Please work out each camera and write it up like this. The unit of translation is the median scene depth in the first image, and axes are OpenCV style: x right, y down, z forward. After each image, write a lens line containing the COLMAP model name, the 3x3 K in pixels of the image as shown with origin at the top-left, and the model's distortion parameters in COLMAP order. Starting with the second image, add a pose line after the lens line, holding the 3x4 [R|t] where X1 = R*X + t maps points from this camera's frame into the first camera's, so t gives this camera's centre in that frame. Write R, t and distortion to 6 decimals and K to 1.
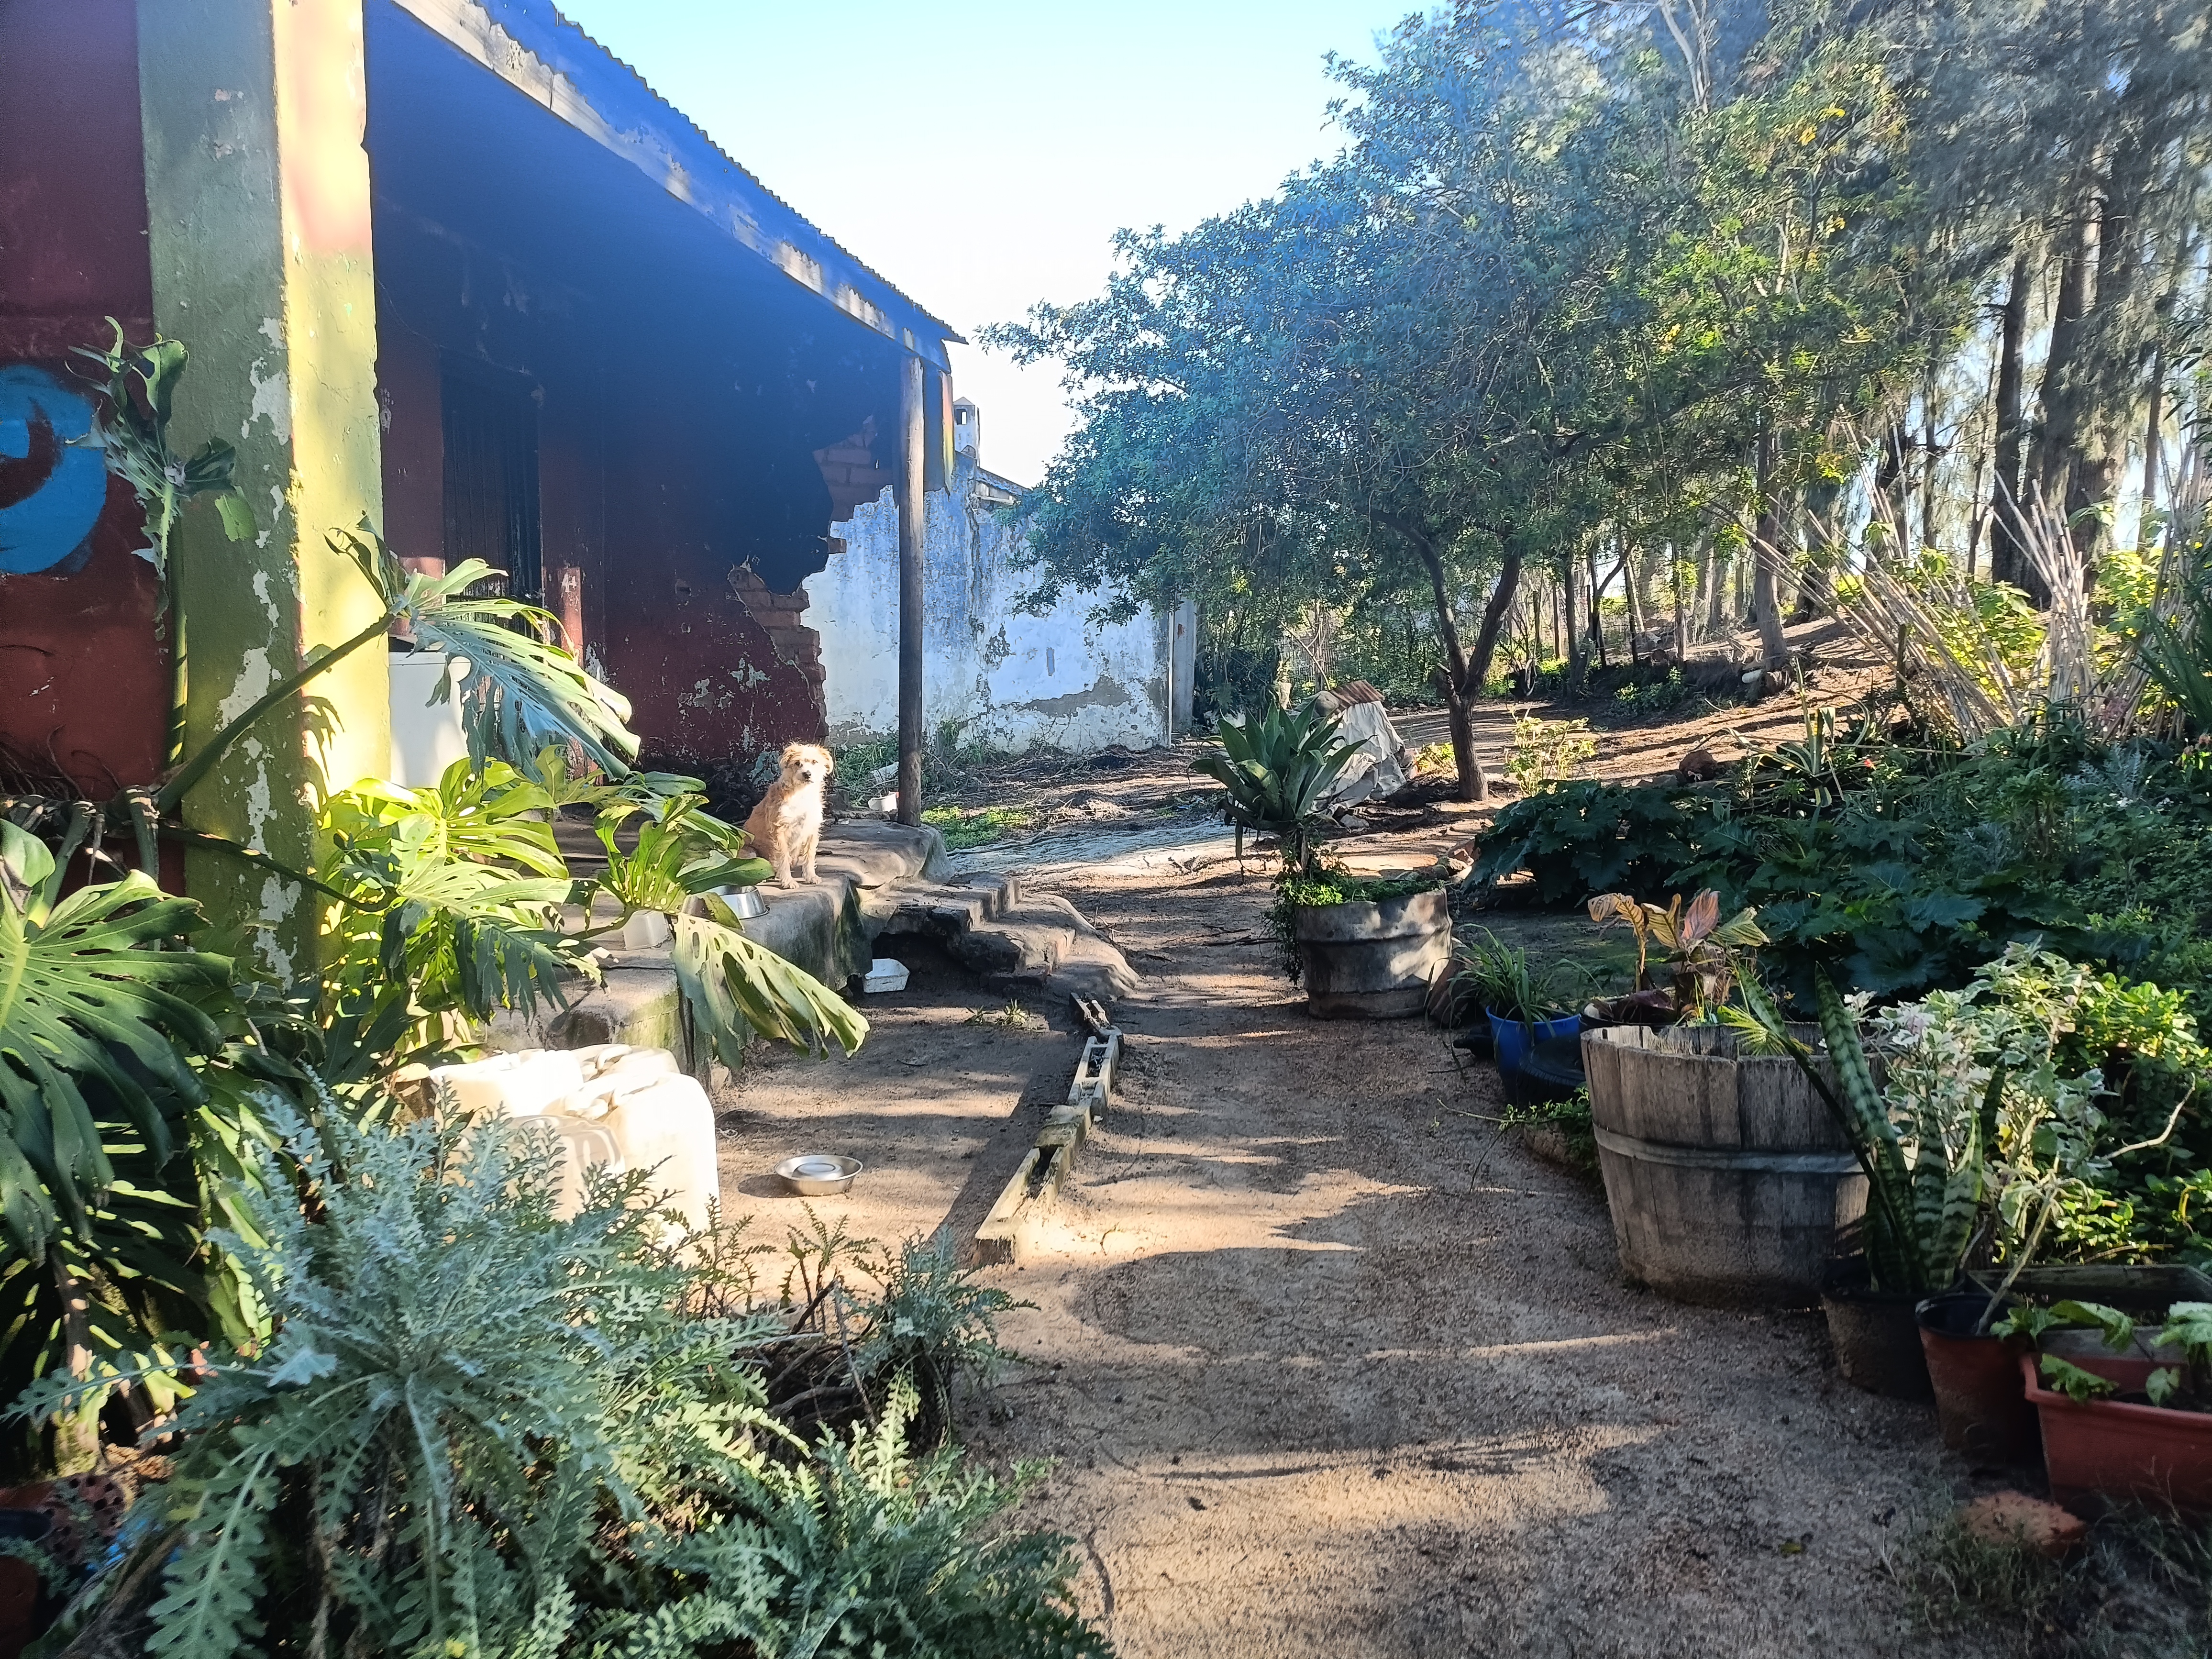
lens RADIAL K [[1630.2, 0, 1098.8], [0, 1630.2, 832.8], [0, 0, 1]] dist [0.059623, -0.048280]
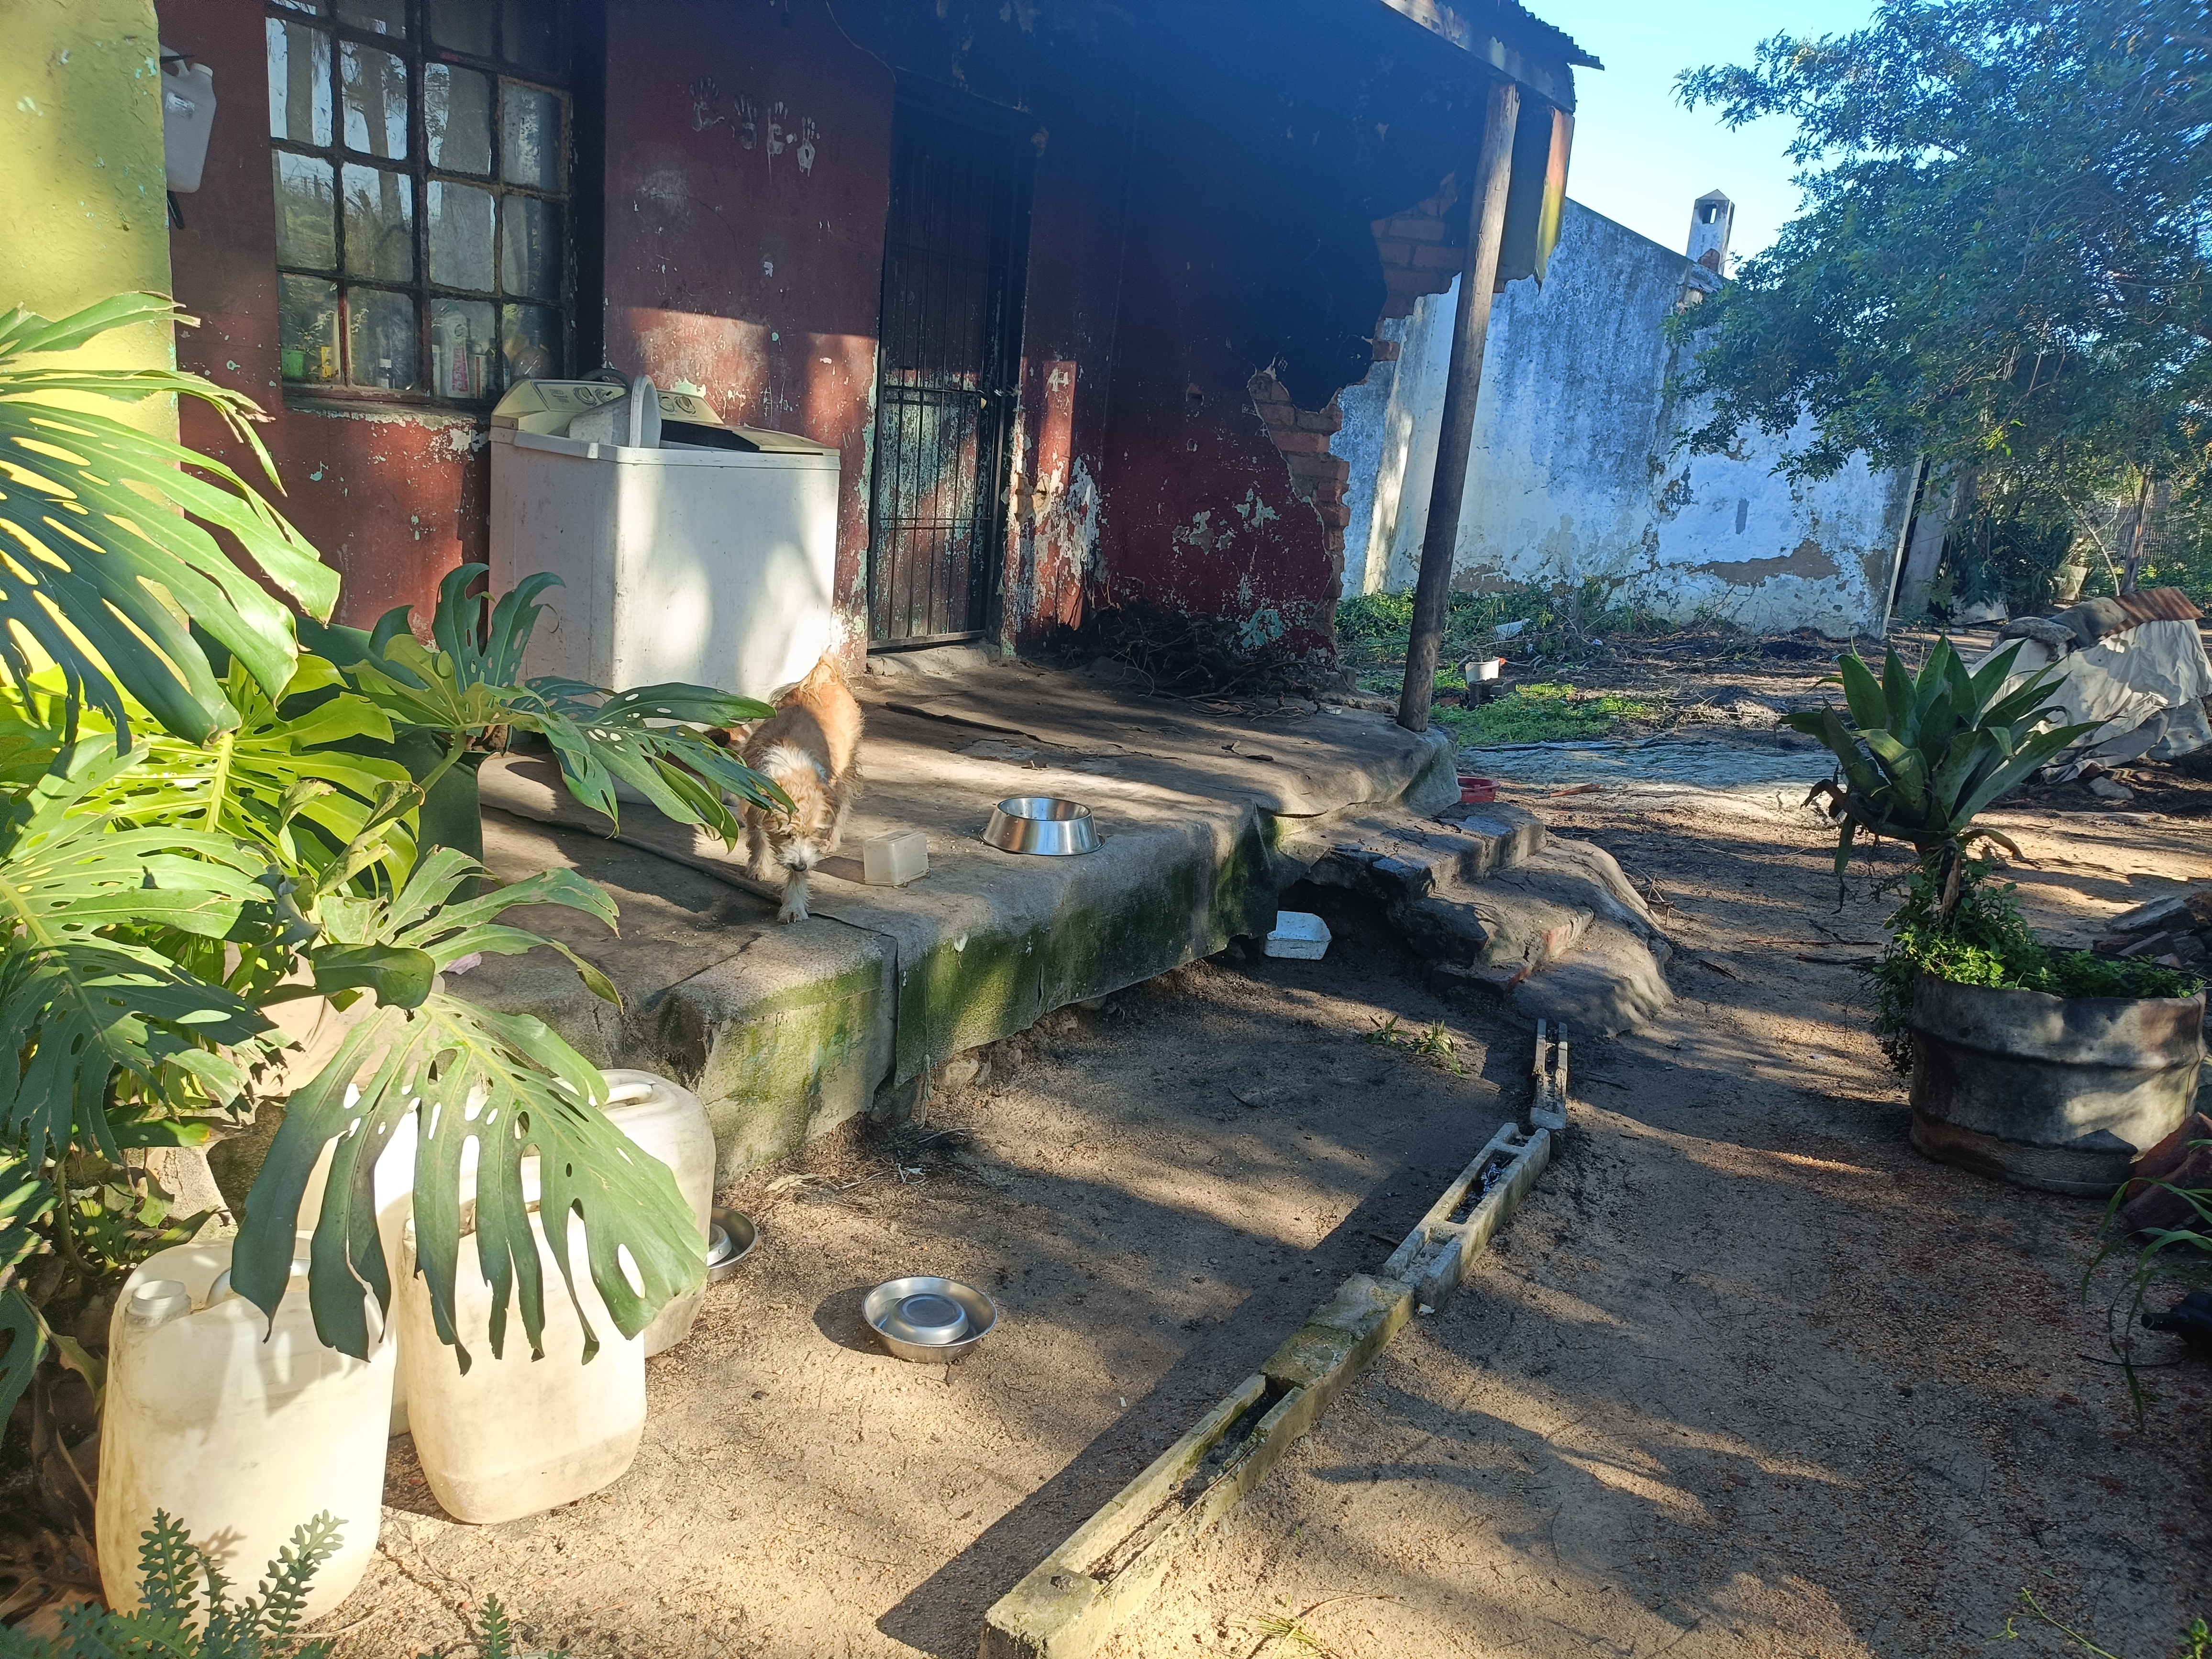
lens RADIAL K [[1630.2, 0, 1098.8], [0, 1630.2, 832.8], [0, 0, 1]] dist [0.059623, -0.048280]
pose [[0.906367, 0.169916, -0.386817, 0.037876], [-0.127551, 0.982890, 0.132881, -0.026570], [0.402777, -0.071100, 0.912532, 0.157551]]
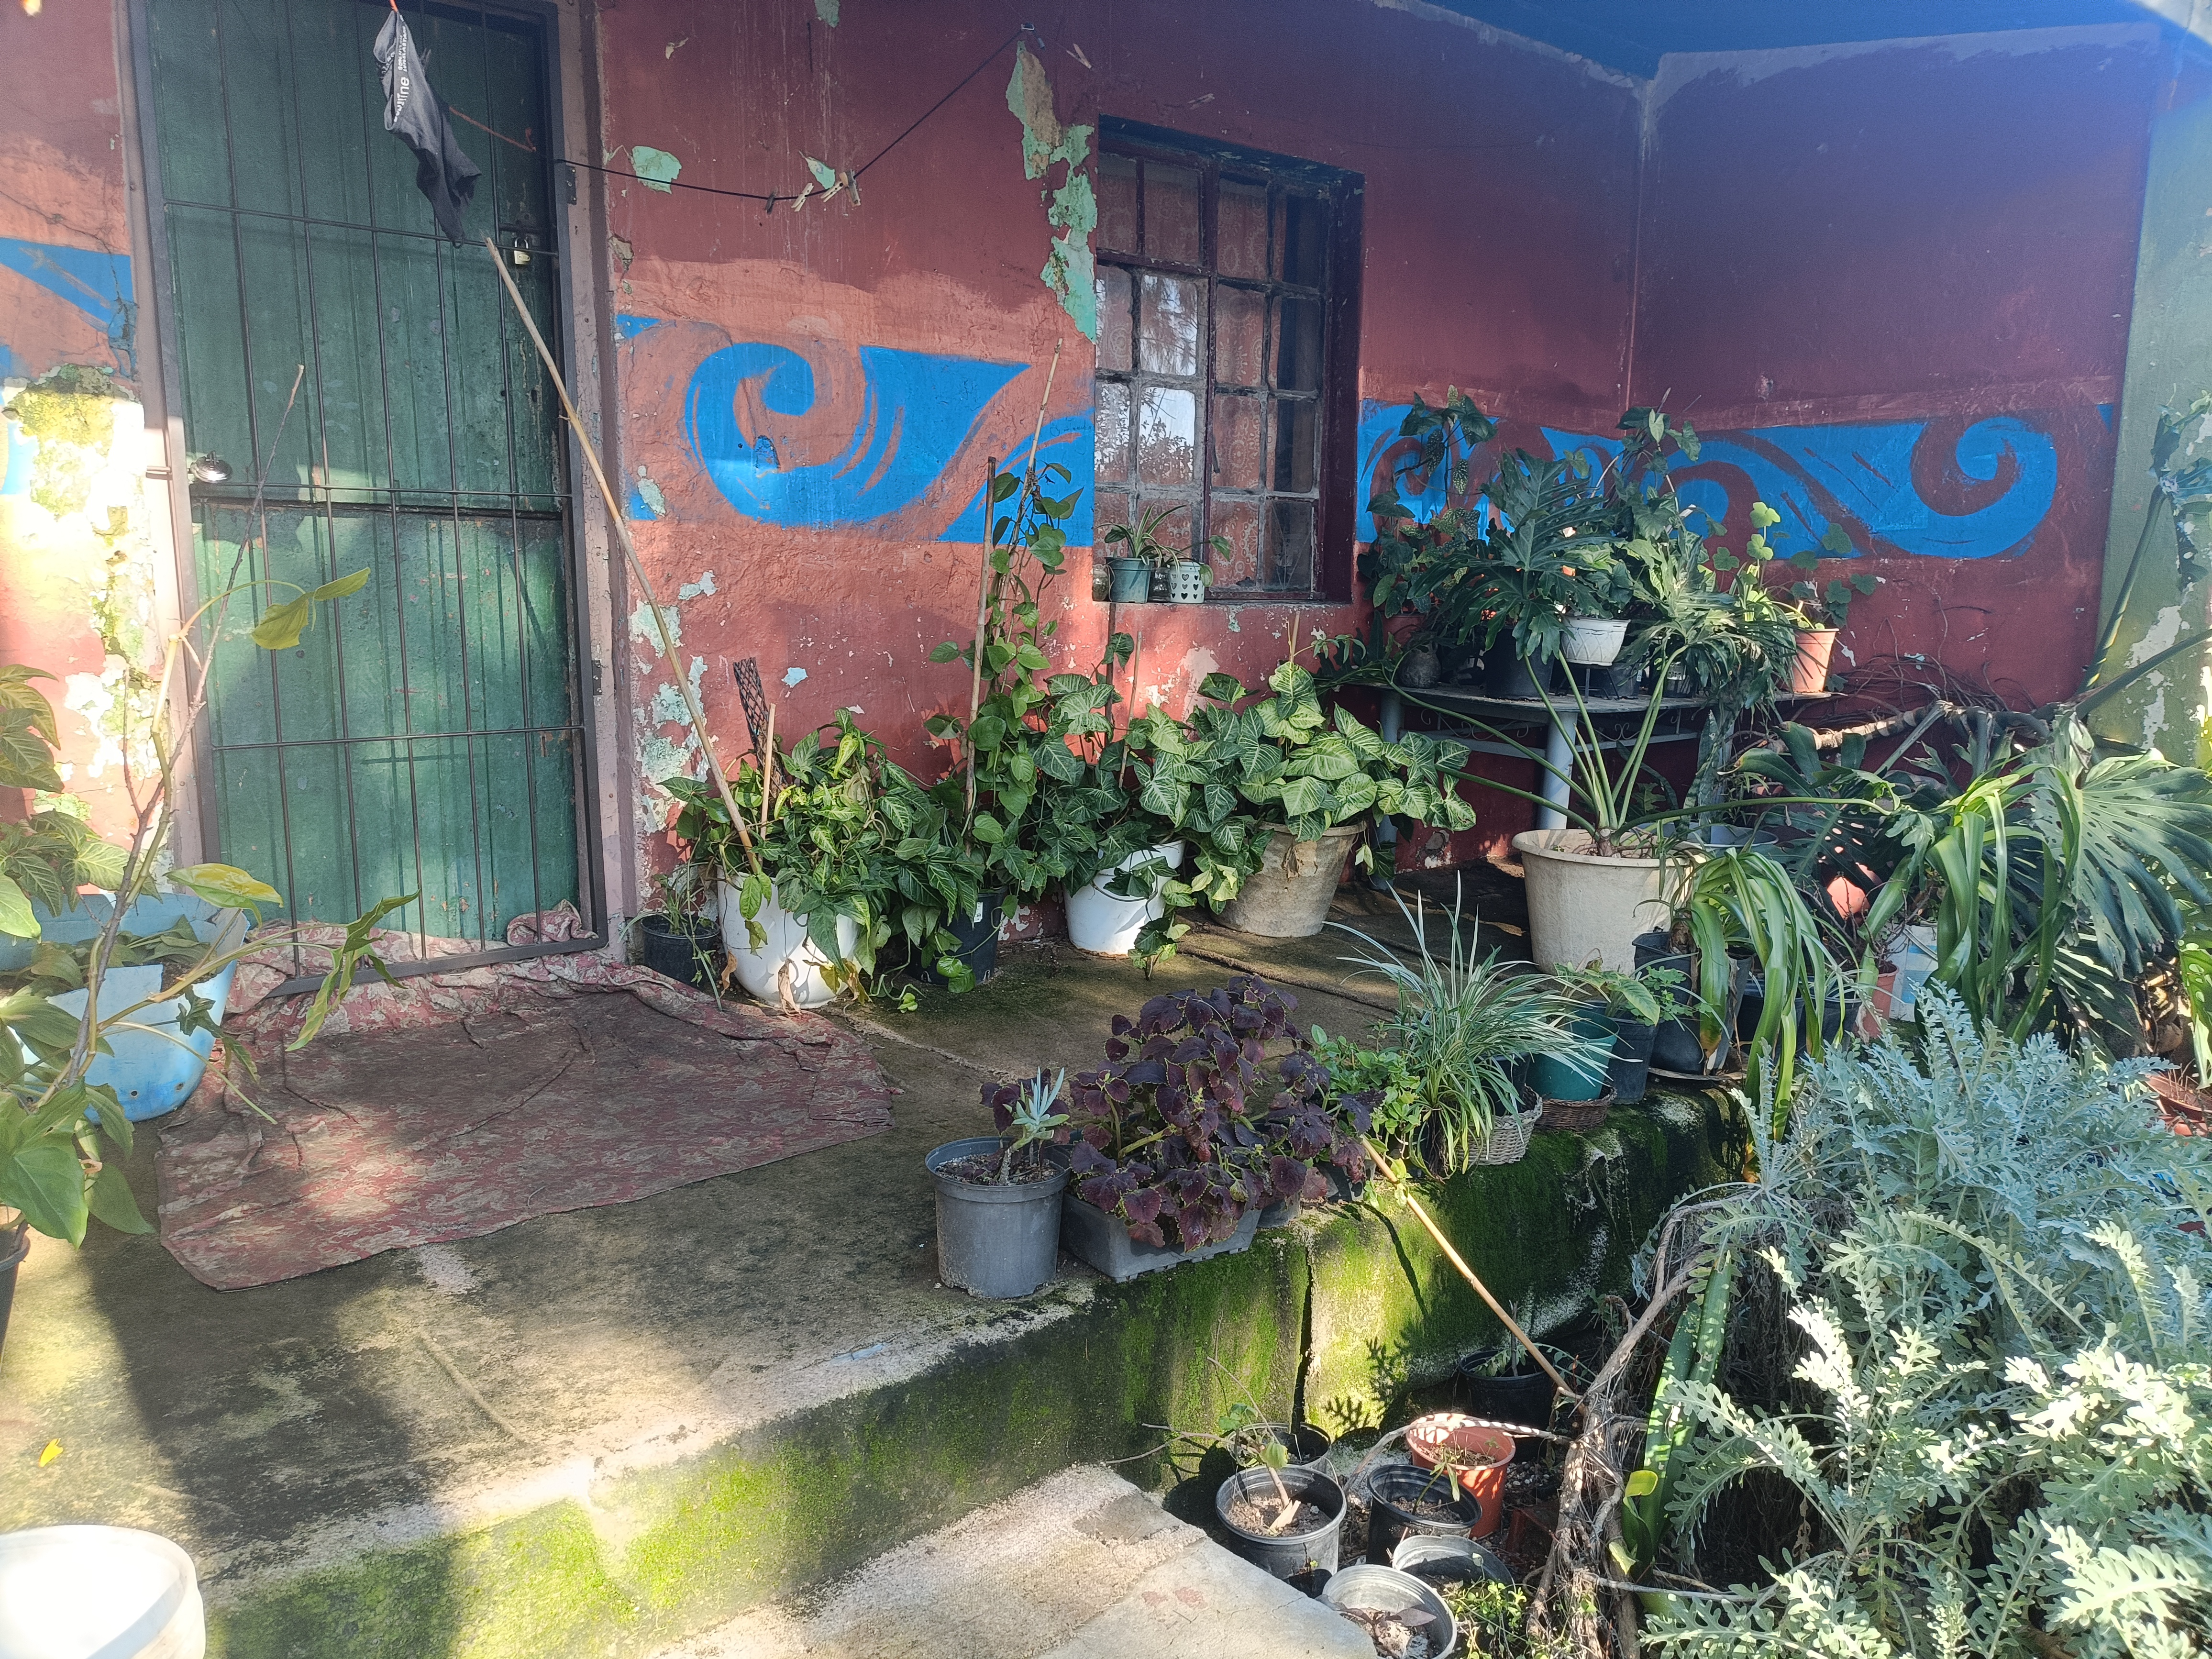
lens RADIAL K [[1630.2, 0, 1098.8], [0, 1630.2, 832.8], [0, 0, 1]] dist [0.059623, -0.048280]
pose [[0.726838, 0.096966, -0.679930, -0.050941], [-0.092524, 0.994783, 0.042961, 0.025837], [0.680549, 0.031684, 0.732017, -0.160297]]
